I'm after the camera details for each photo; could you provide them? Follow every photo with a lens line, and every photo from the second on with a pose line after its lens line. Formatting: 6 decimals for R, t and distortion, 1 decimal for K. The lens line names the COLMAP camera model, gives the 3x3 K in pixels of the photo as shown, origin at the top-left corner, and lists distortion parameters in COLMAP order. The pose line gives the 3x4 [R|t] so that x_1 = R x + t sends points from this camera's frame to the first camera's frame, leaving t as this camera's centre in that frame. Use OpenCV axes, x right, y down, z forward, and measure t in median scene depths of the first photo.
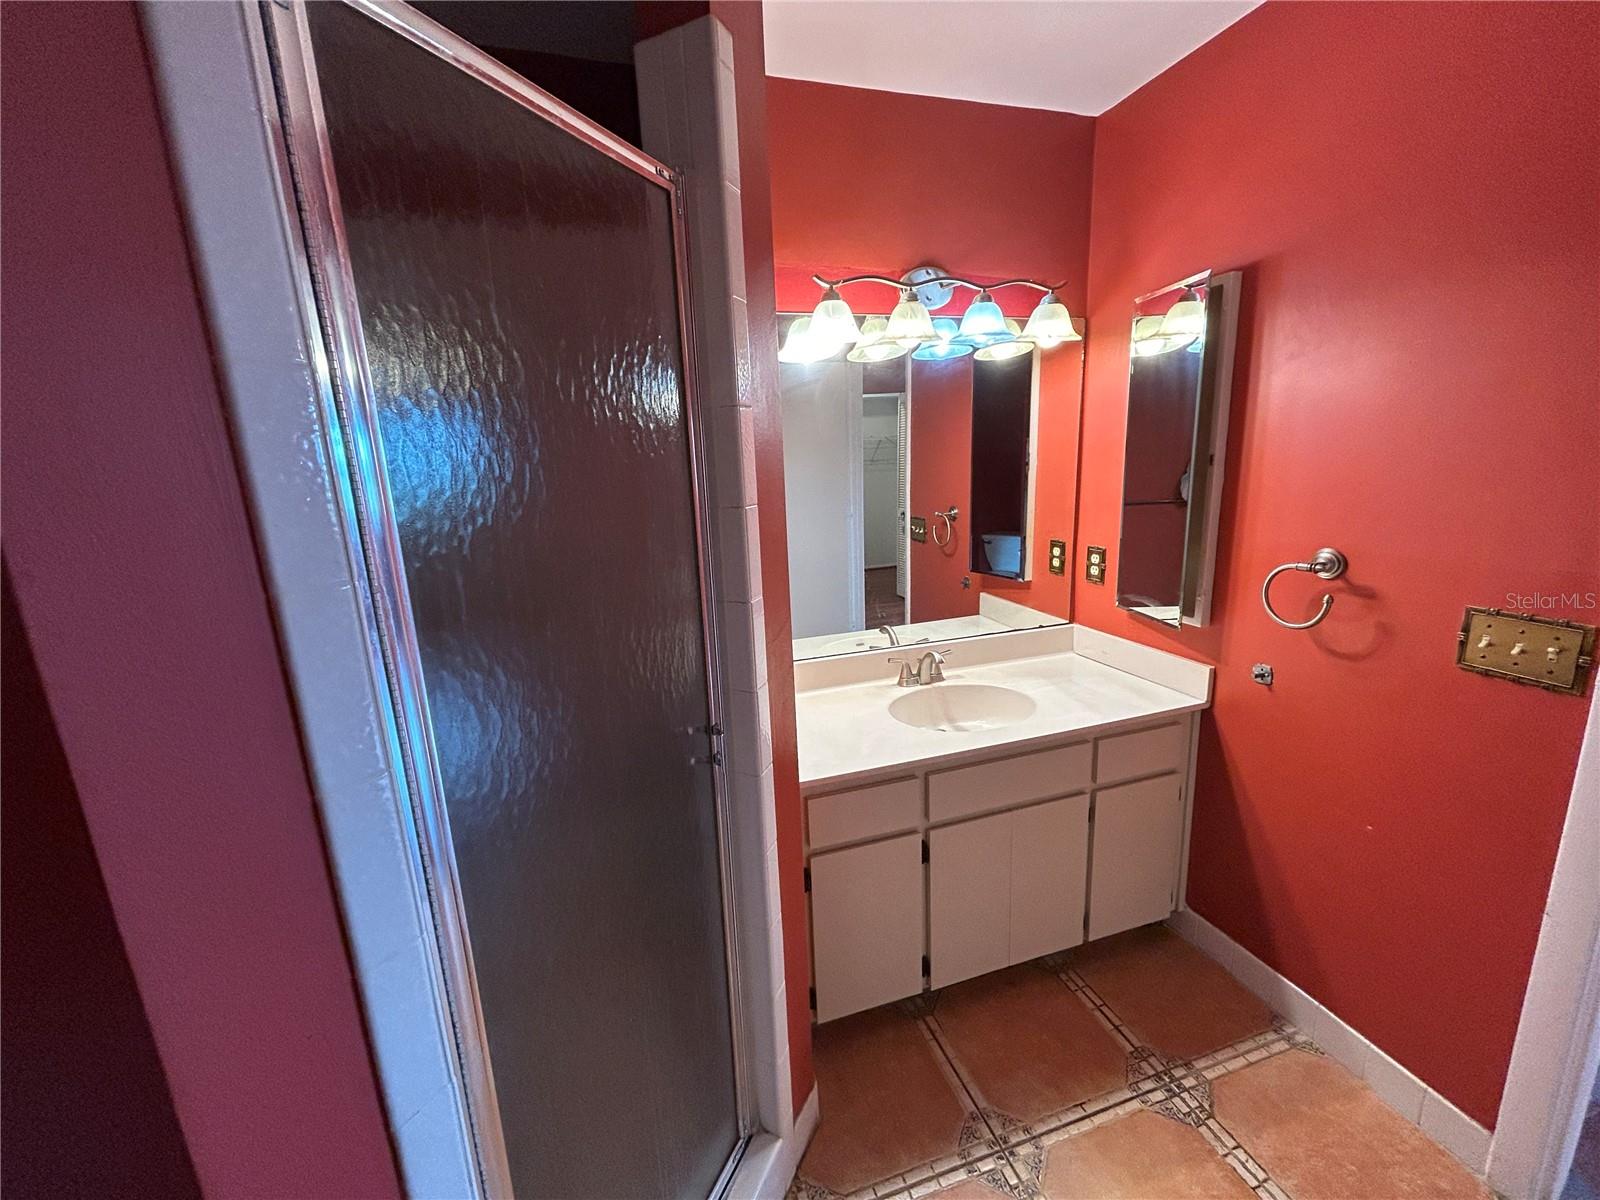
lens RADIAL K [[644.1, 0, 789.9], [0, 644.1, 598.4], [0, 0, 1]] dist [-0.000206, 0.001515]
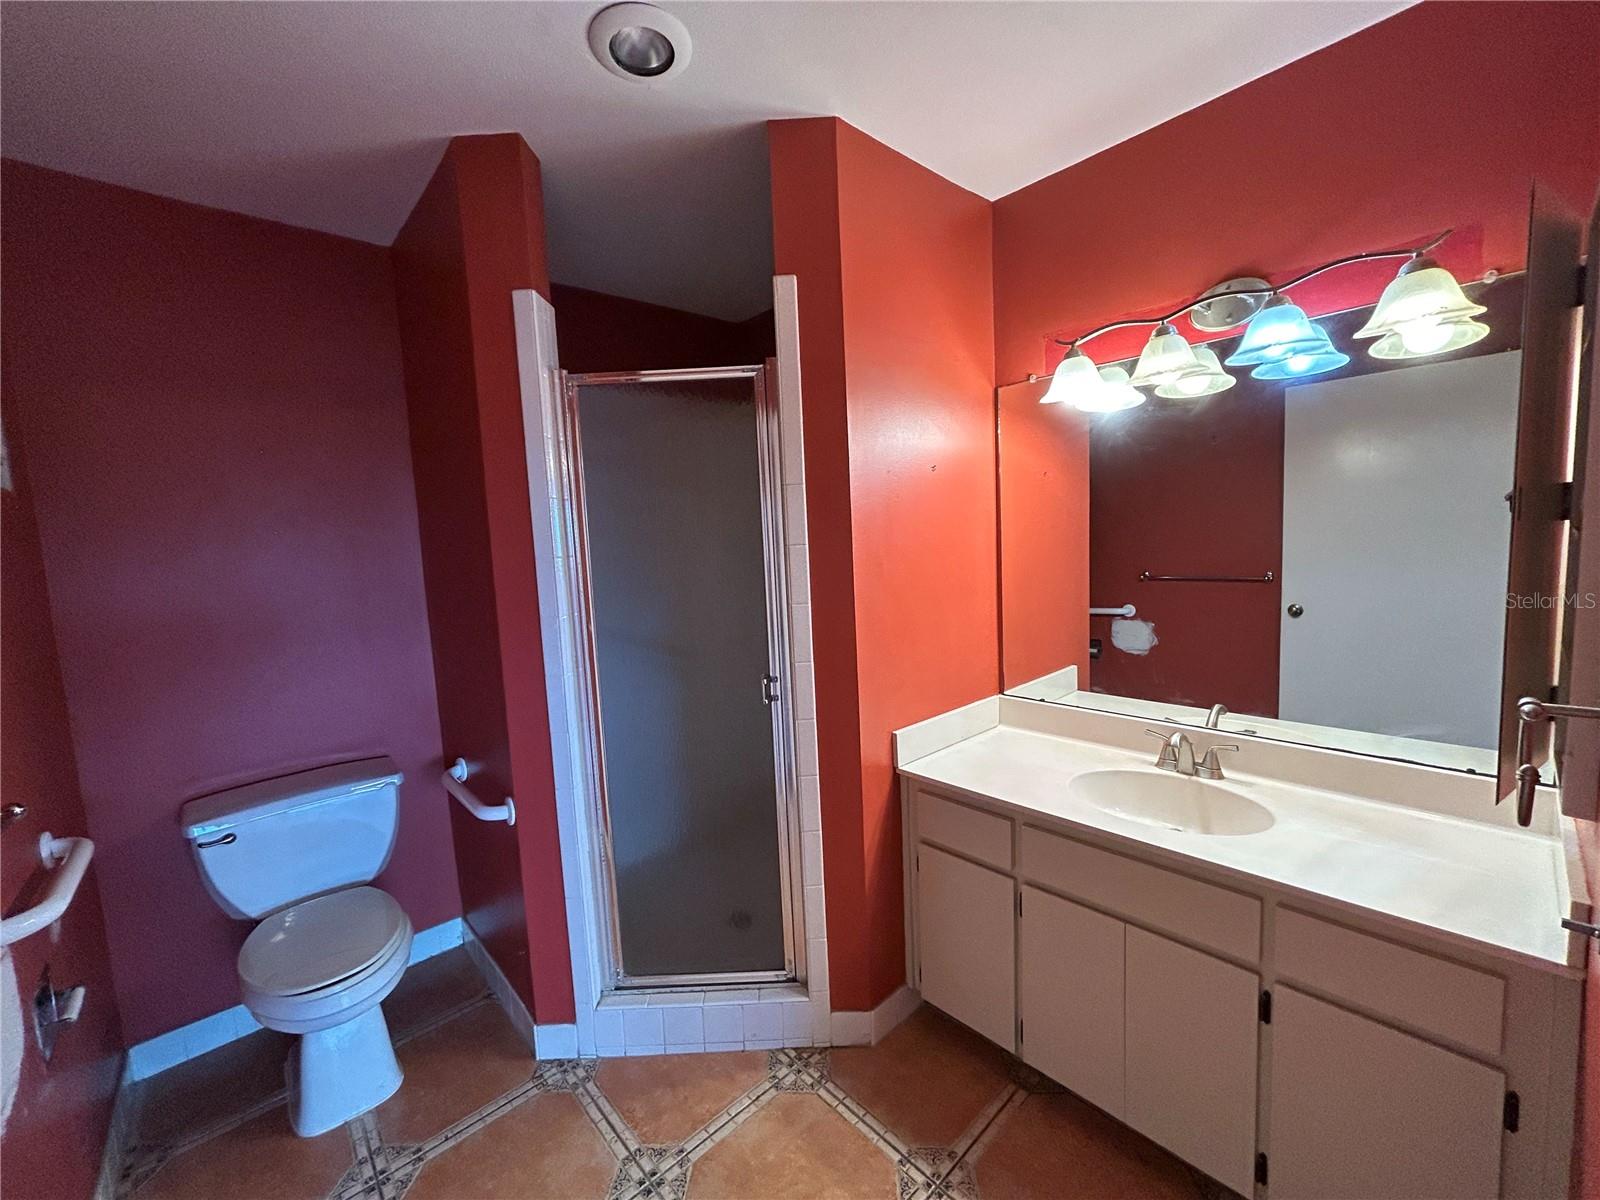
lens RADIAL K [[644.1, 0, 801.6], [0, 644.1, 599.6], [0, 0, 1]] dist [-0.000206, 0.001515]
pose [[0.427105, 0.112916, -0.897124, 0.738614], [-0.165372, 0.985192, 0.045269, -0.044286], [0.888951, 0.129024, 0.439454, 0.173899]]
